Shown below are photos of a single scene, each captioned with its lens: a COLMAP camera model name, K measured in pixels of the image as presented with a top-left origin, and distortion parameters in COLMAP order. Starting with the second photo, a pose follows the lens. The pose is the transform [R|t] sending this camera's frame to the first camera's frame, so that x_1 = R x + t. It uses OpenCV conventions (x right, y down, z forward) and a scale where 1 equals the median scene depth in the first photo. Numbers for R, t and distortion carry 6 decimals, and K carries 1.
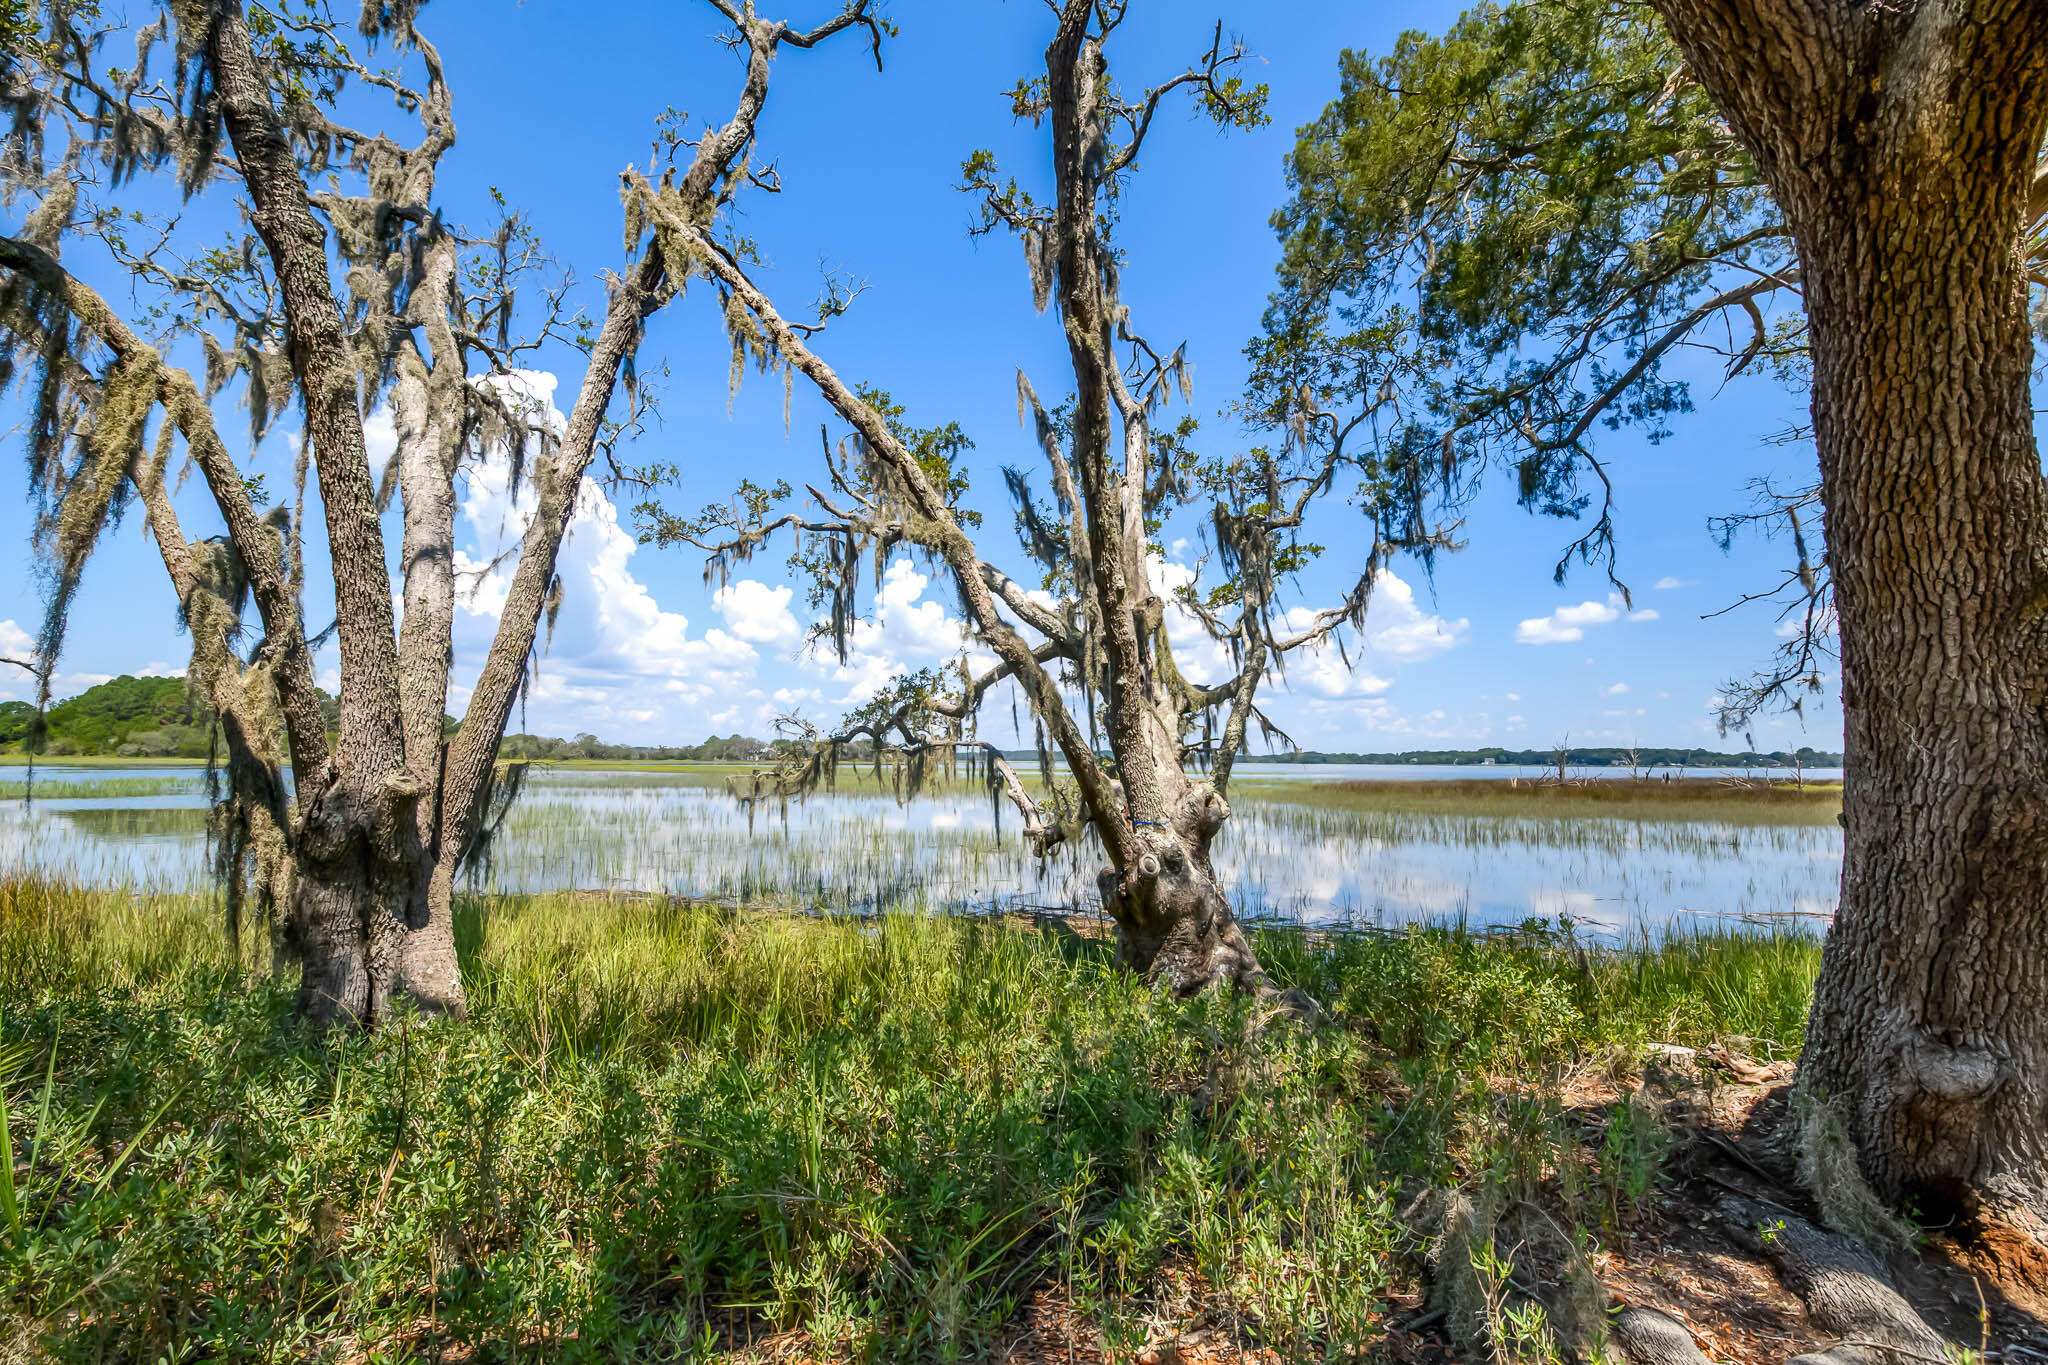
lens RADIAL K [[825.2, 0, 1024.2], [0, 825.2, 689.8], [0, 0, 1]] dist [-0.016646, -0.000114]
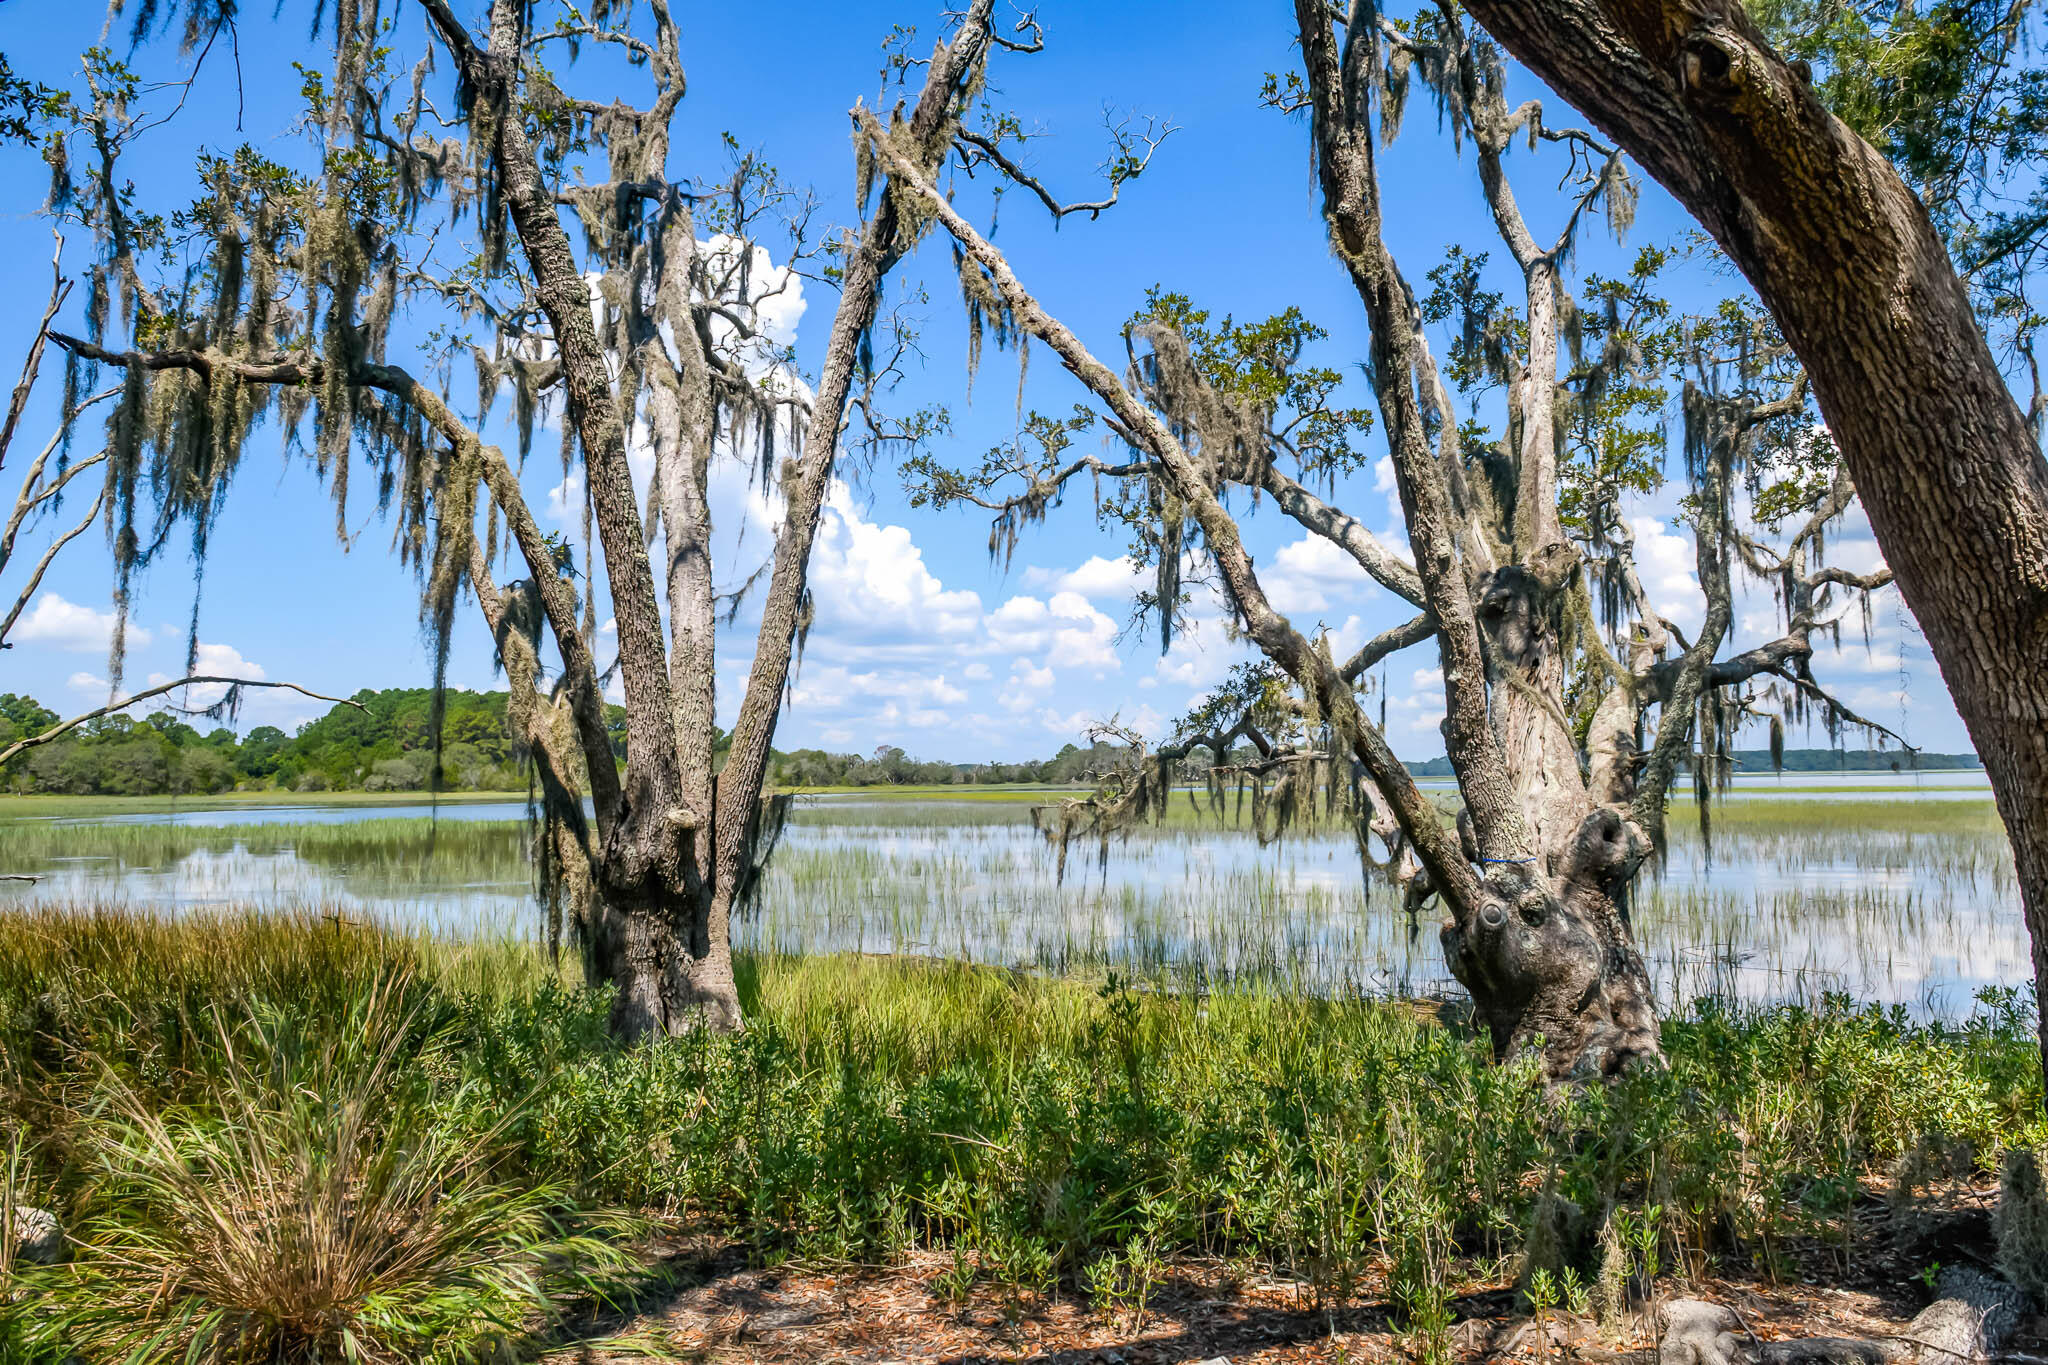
lens RADIAL K [[1415.4, 0, 1027.0], [0, 1415.4, 682.1], [0, 0, 1]] dist [-0.034920, -0.014418]
pose [[0.922670, -0.044037, -0.383068, 0.222728], [0.050863, 0.998676, 0.007706, -0.031063], [0.382221, -0.026594, 0.923688, -0.319850]]
